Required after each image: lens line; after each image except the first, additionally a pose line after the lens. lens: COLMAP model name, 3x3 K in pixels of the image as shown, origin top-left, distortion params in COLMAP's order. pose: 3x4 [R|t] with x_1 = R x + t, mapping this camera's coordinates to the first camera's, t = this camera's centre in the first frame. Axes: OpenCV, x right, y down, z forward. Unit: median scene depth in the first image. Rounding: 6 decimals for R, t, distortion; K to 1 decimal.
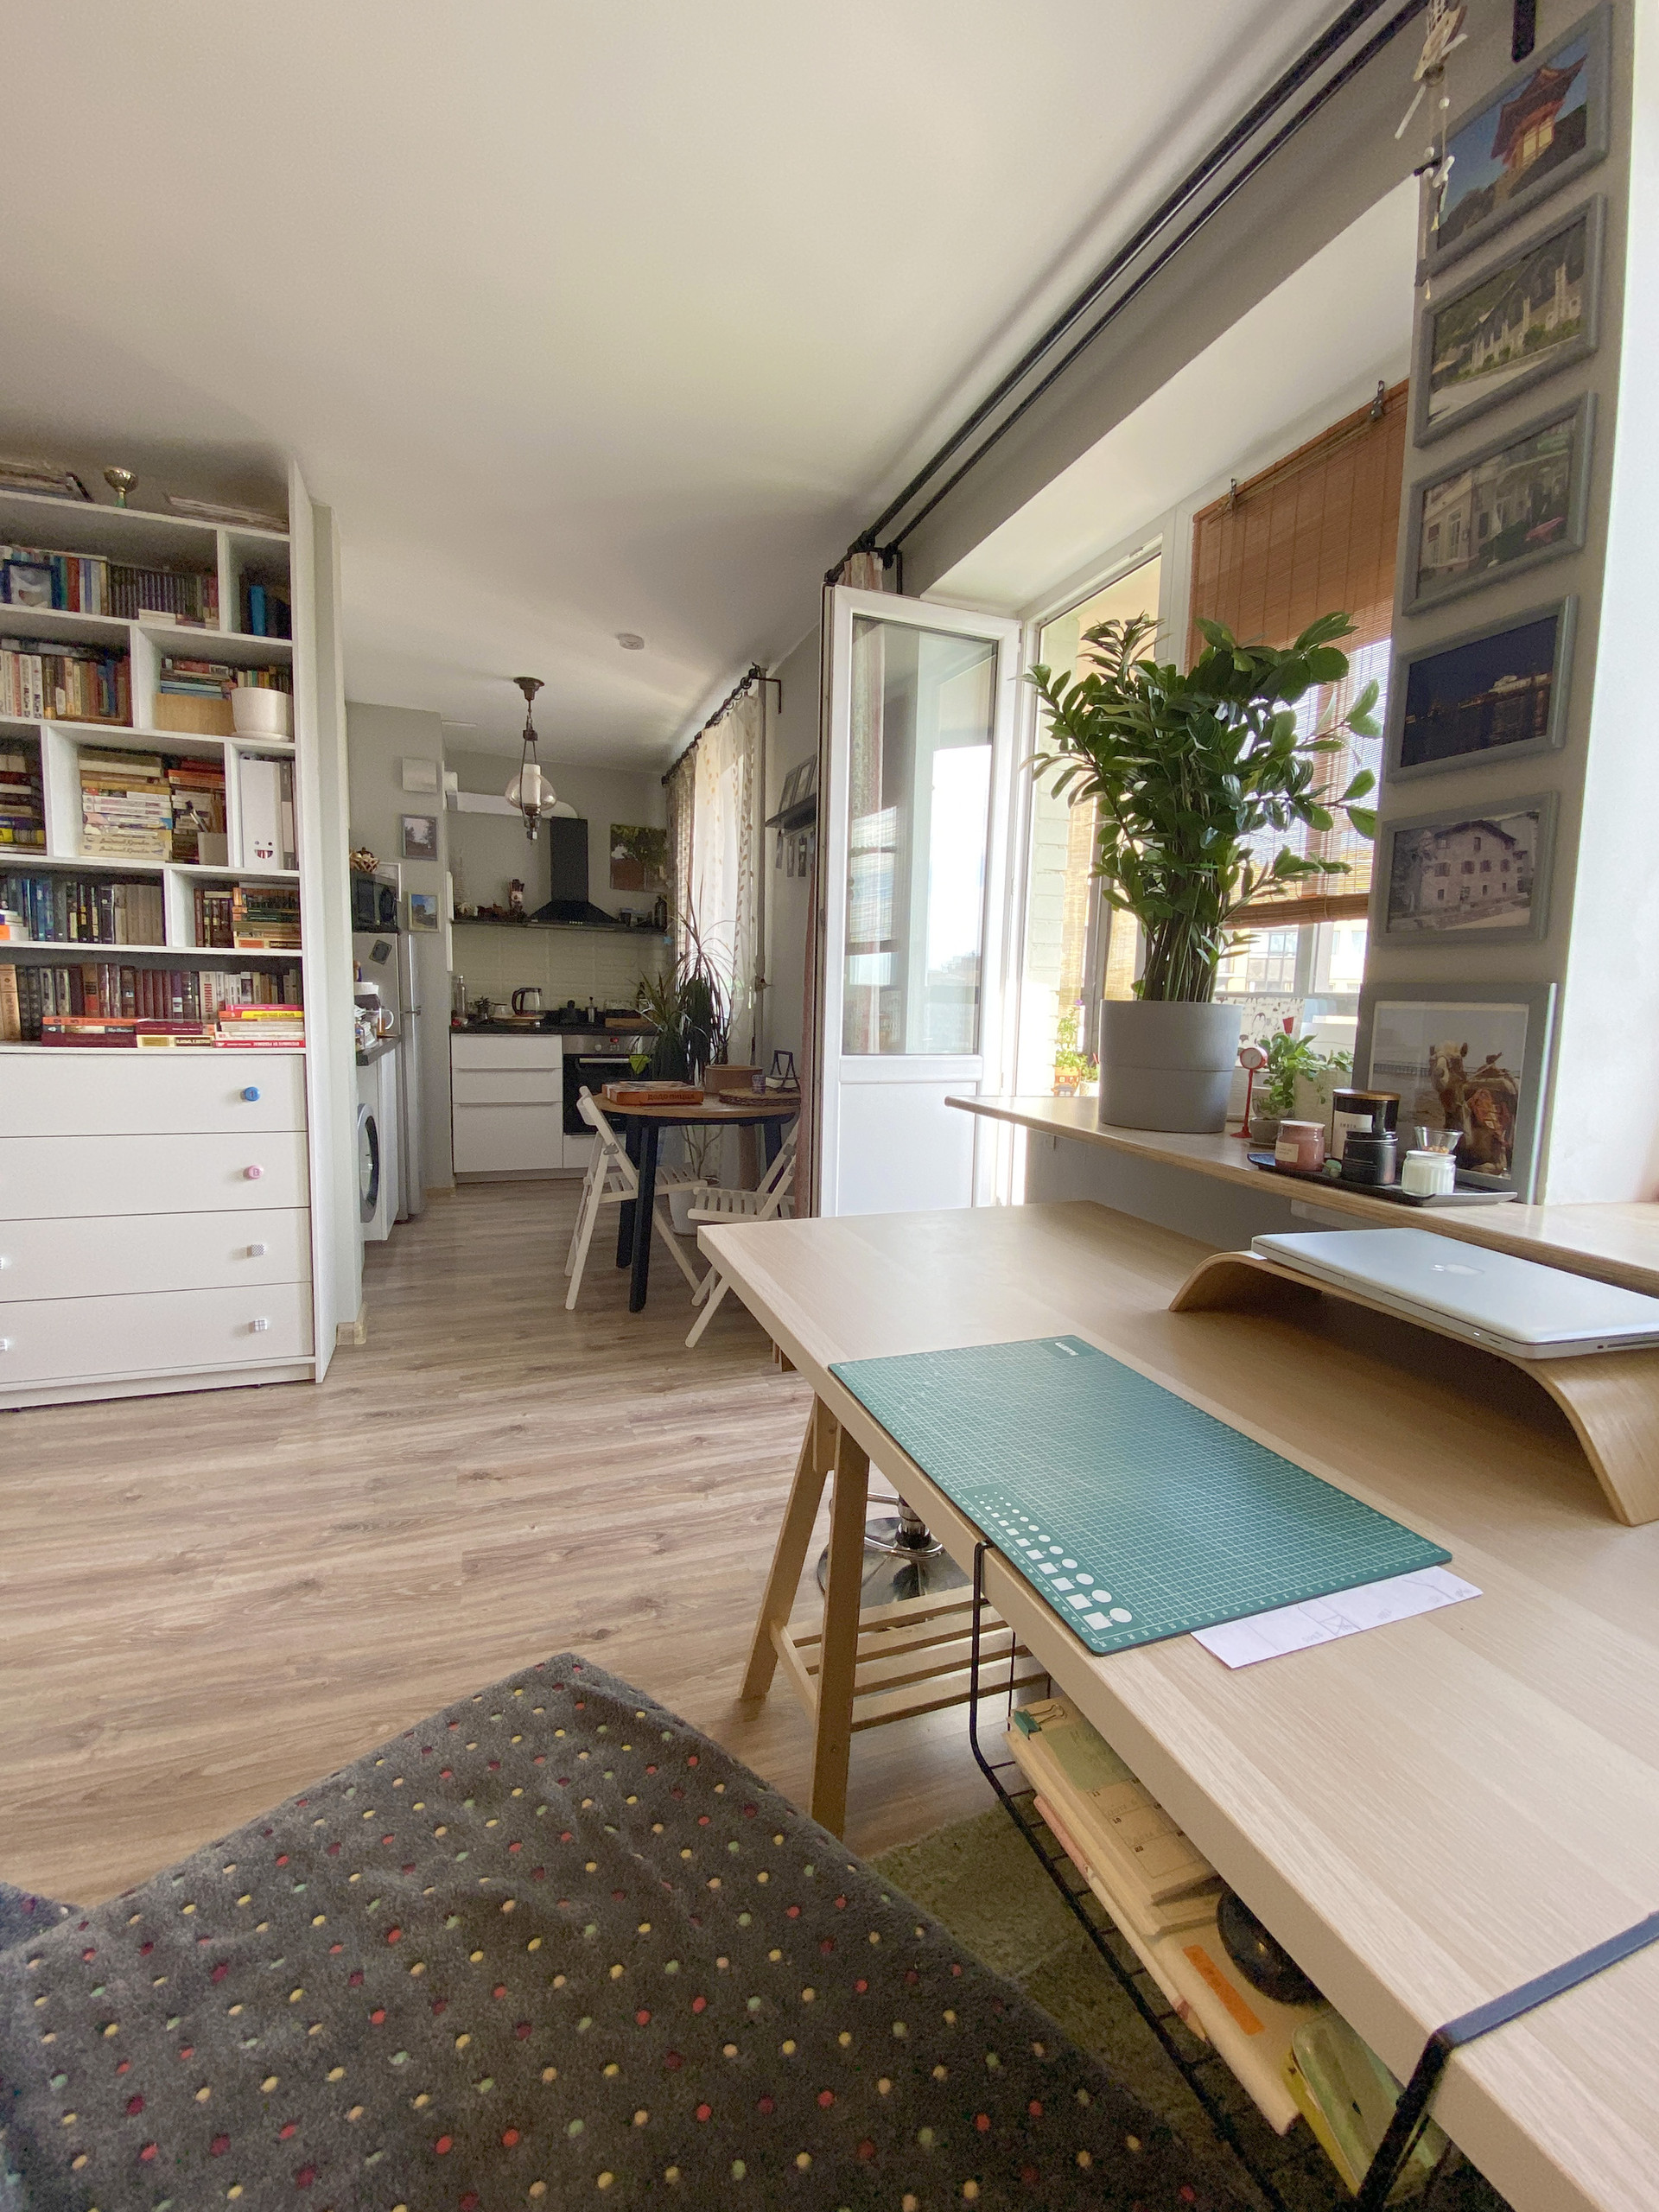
lens RADIAL K [[951.8, 0, 836.2], [0, 951.8, 1104.7], [0, 0, 1]] dist [0.036775, -0.034191]
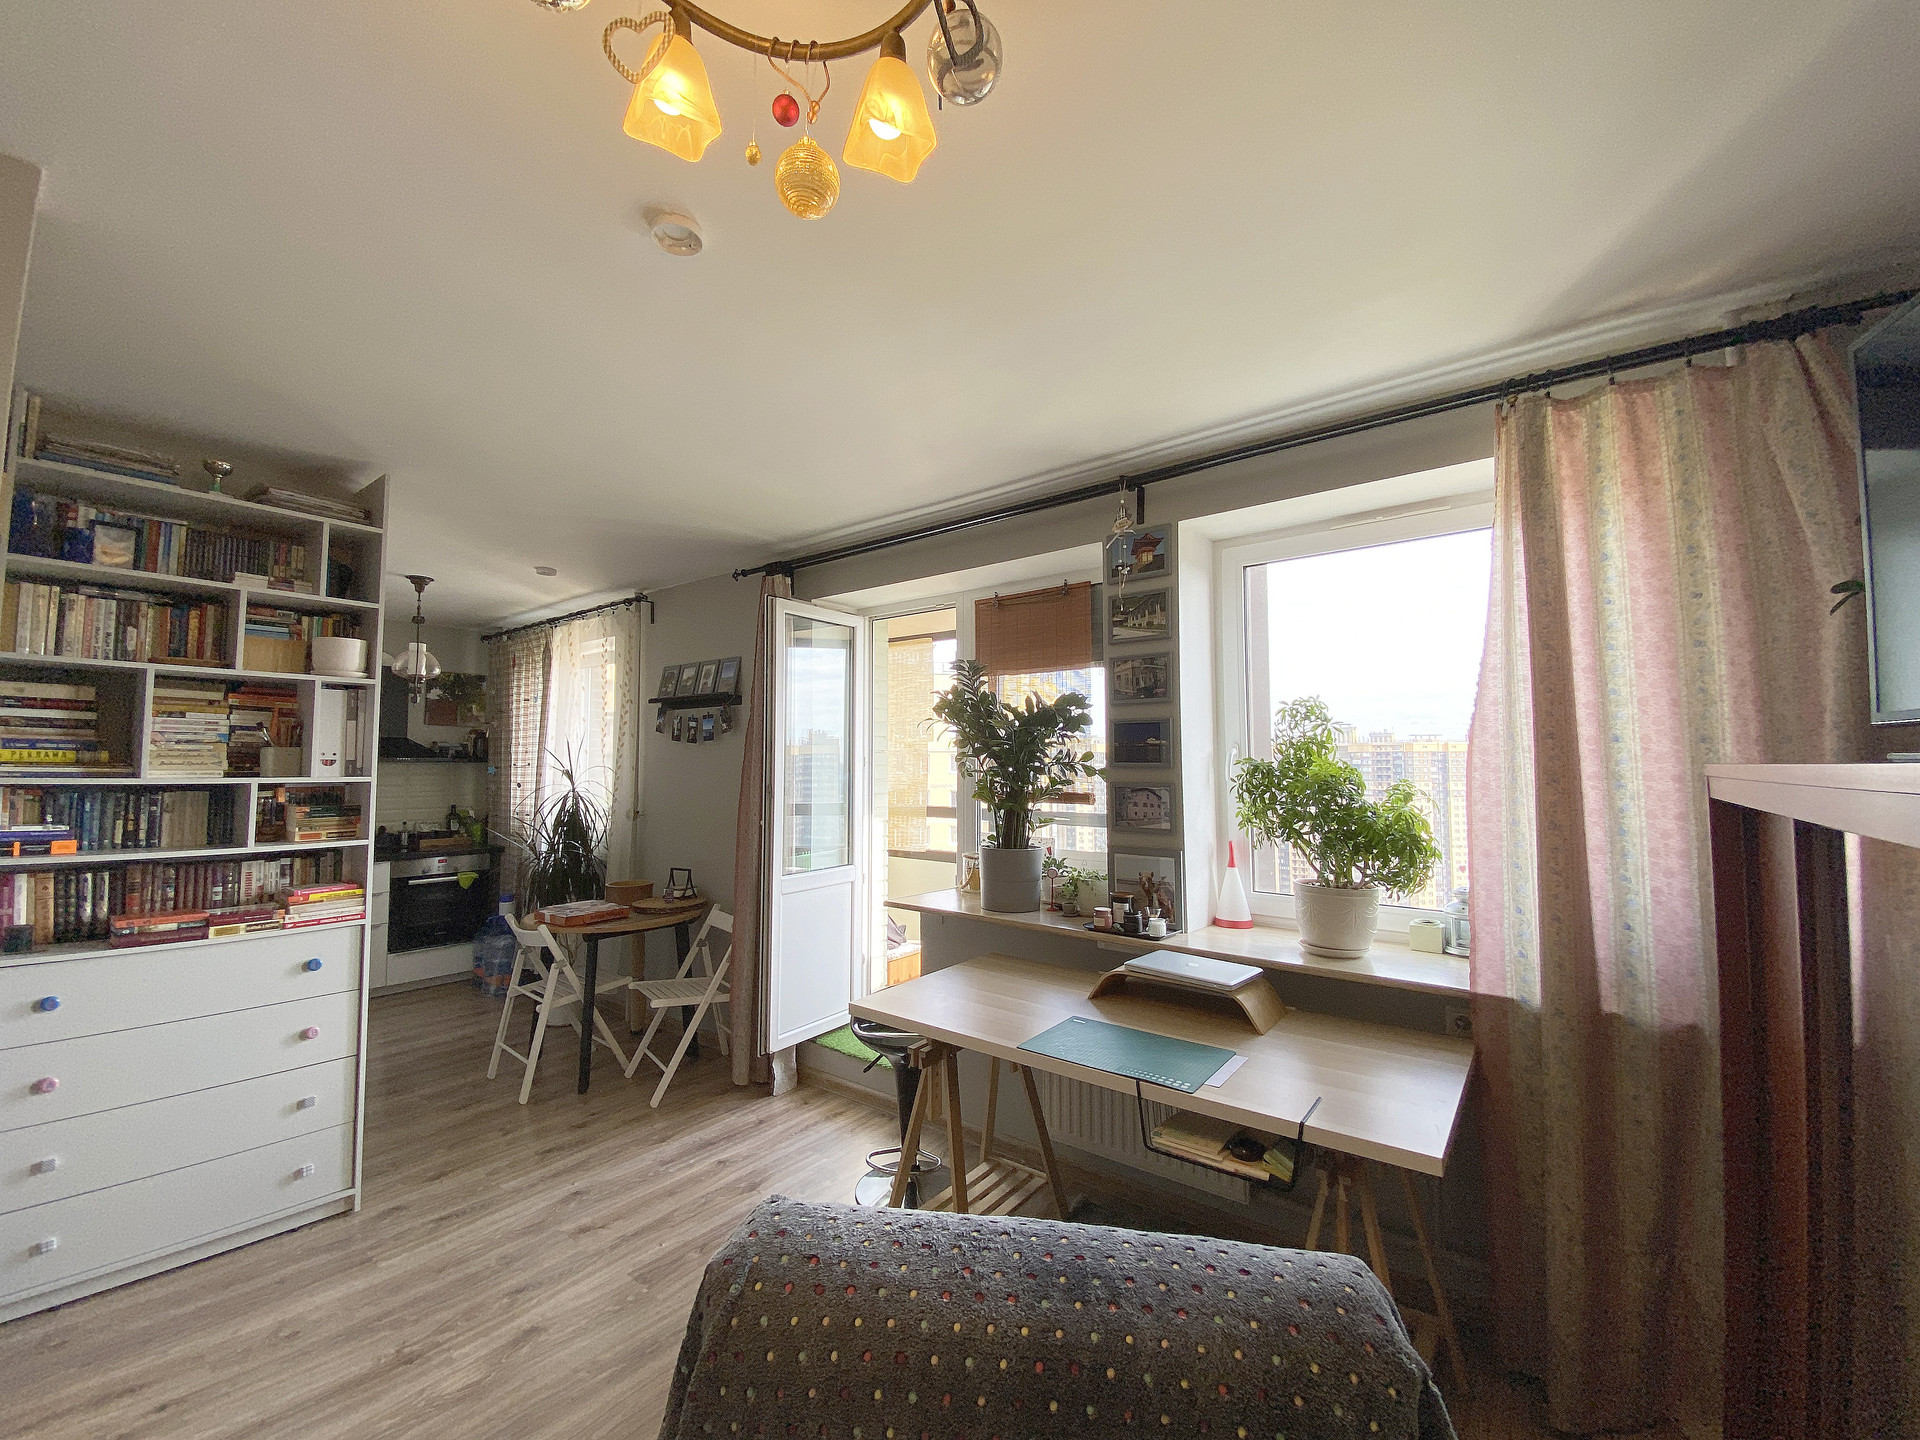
lens RADIAL K [[776.2, 0, 960.0], [0, 776.2, 720.0], [0, 0, 1]] dist [0.032046, -0.026729]
pose [[0.846906, 0.004684, 0.531722, -0.449648], [0.084165, 0.986175, -0.142742, -0.104307], [-0.525040, 0.165641, 0.834803, -0.276494]]
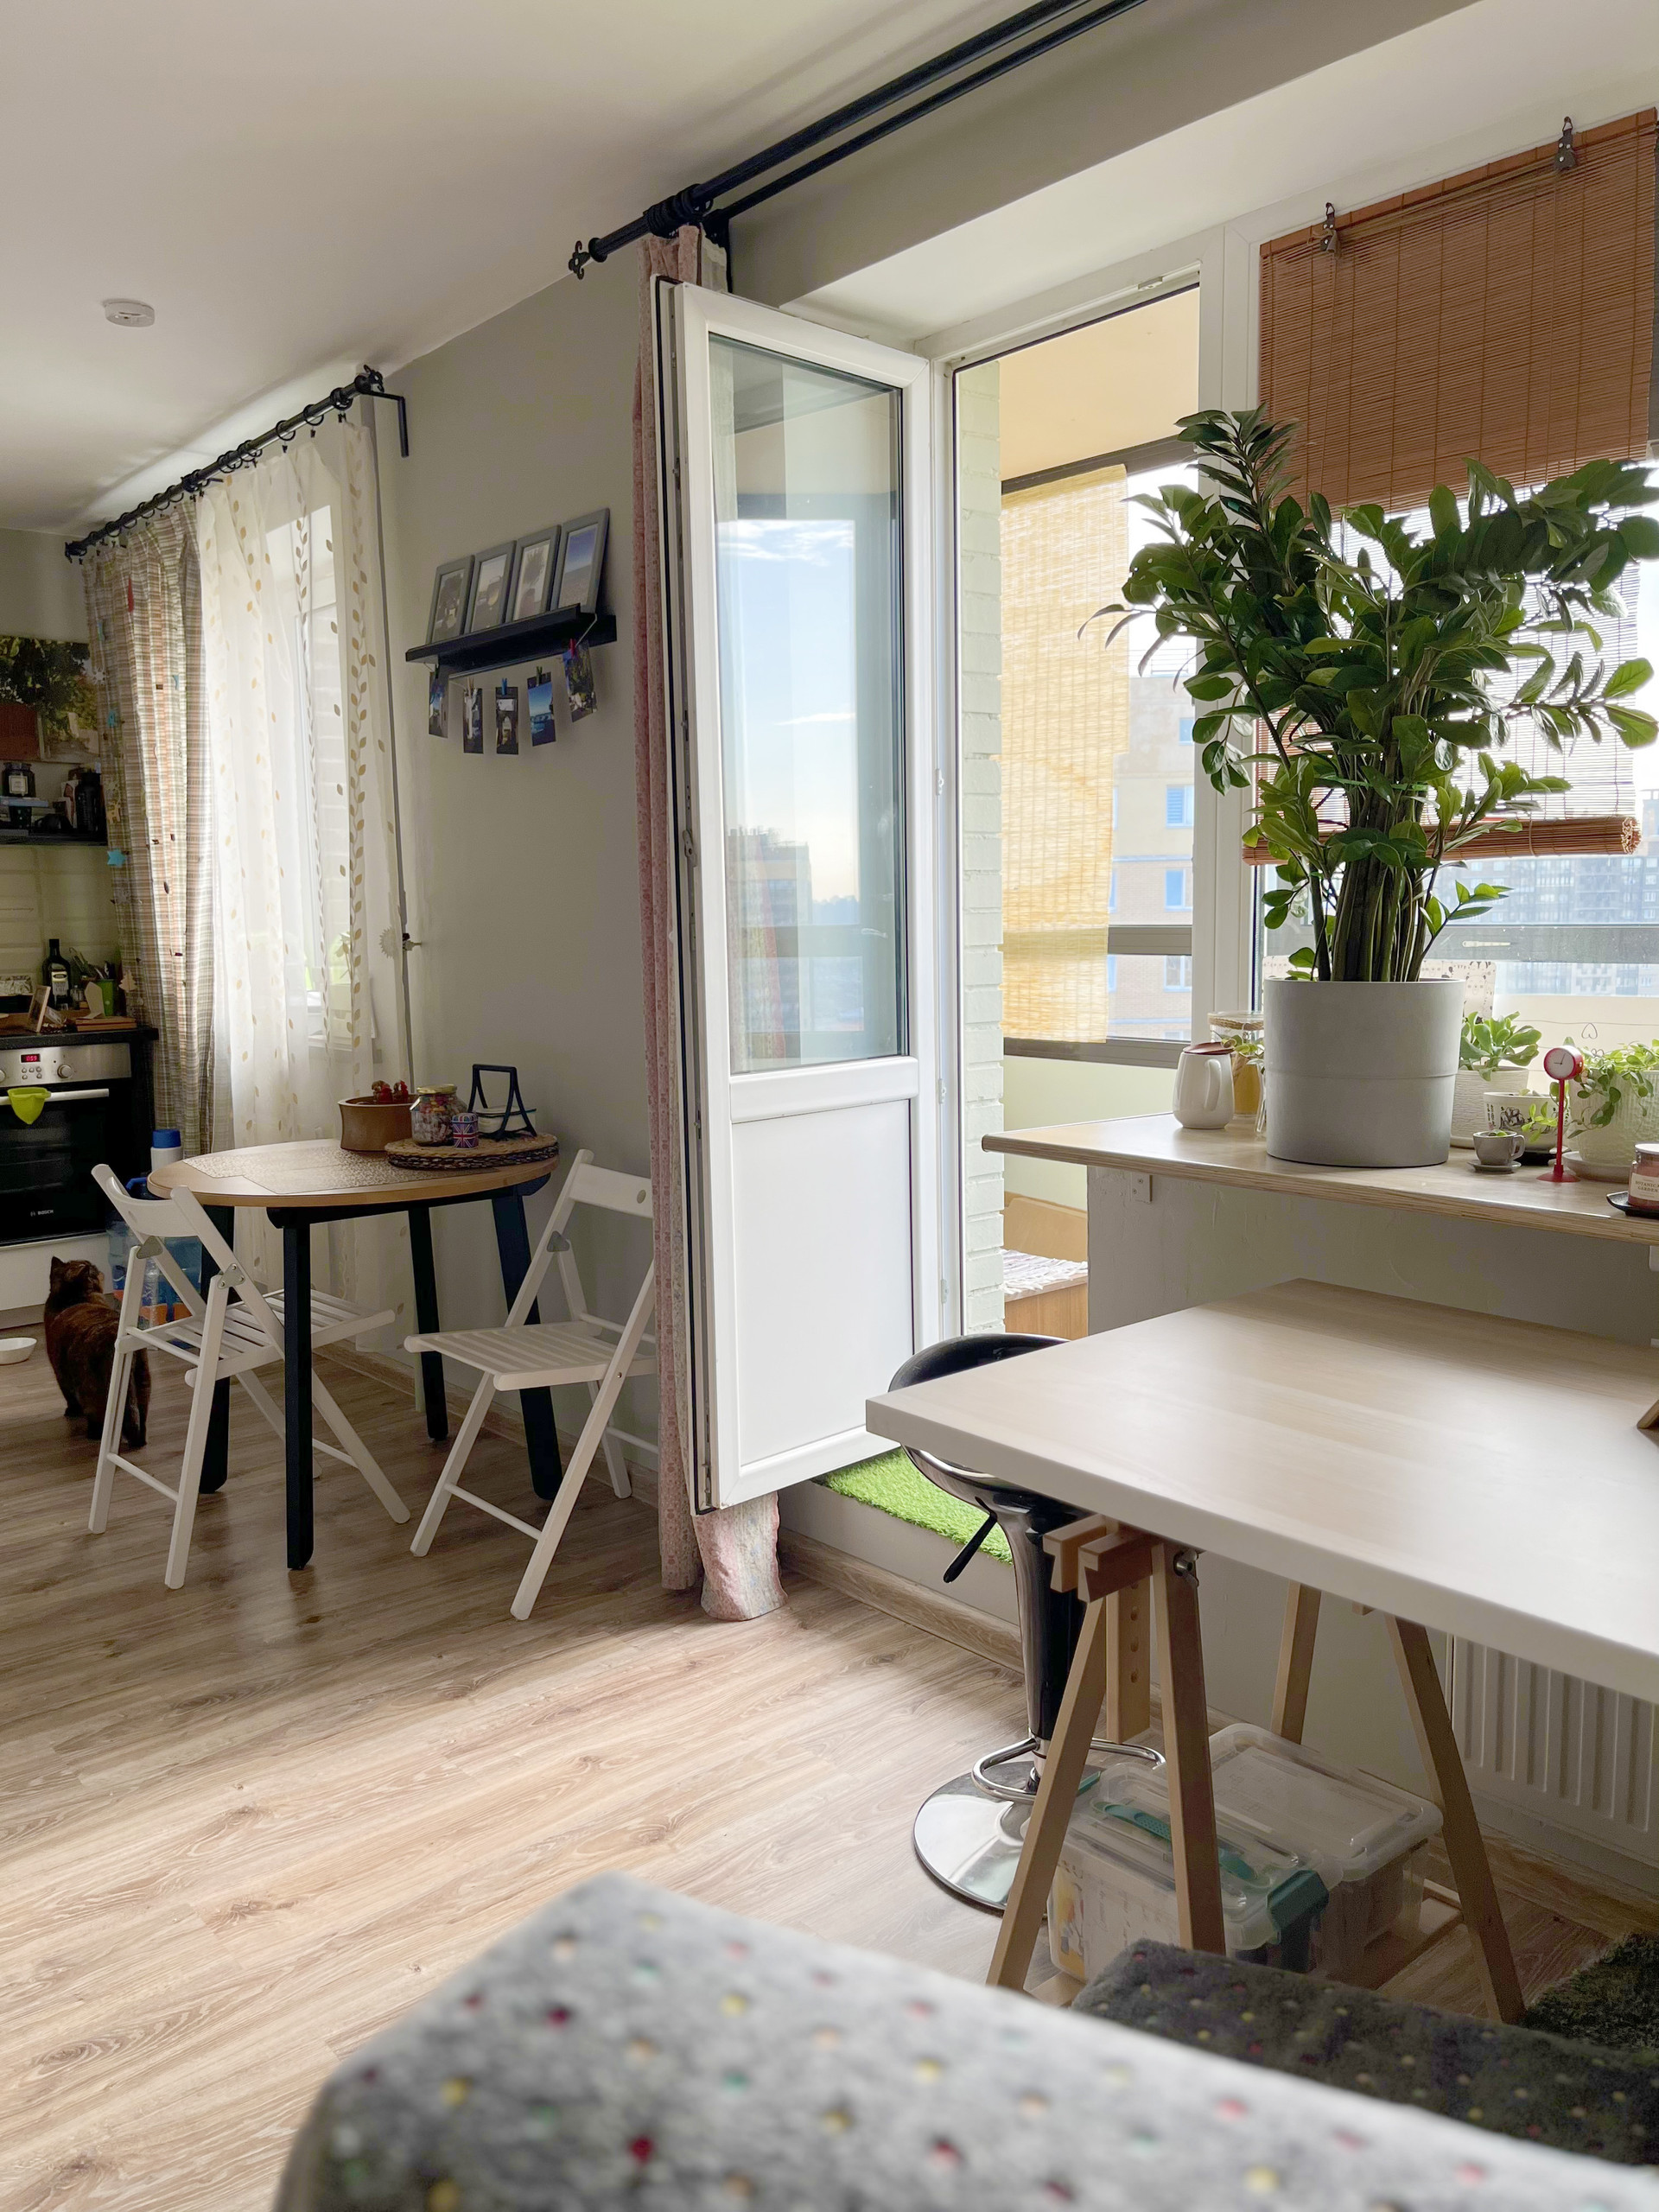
lens RADIAL K [[1675.9, 0, 828.0], [0, 1675.9, 1123.0], [0, 0, 1]] dist [0.091953, -0.127842]
pose [[0.937629, -0.086376, 0.336736, -0.305535], [0.081716, 0.996262, 0.028015, -0.049635], [-0.337897, 0.001249, 0.941182, -0.016660]]
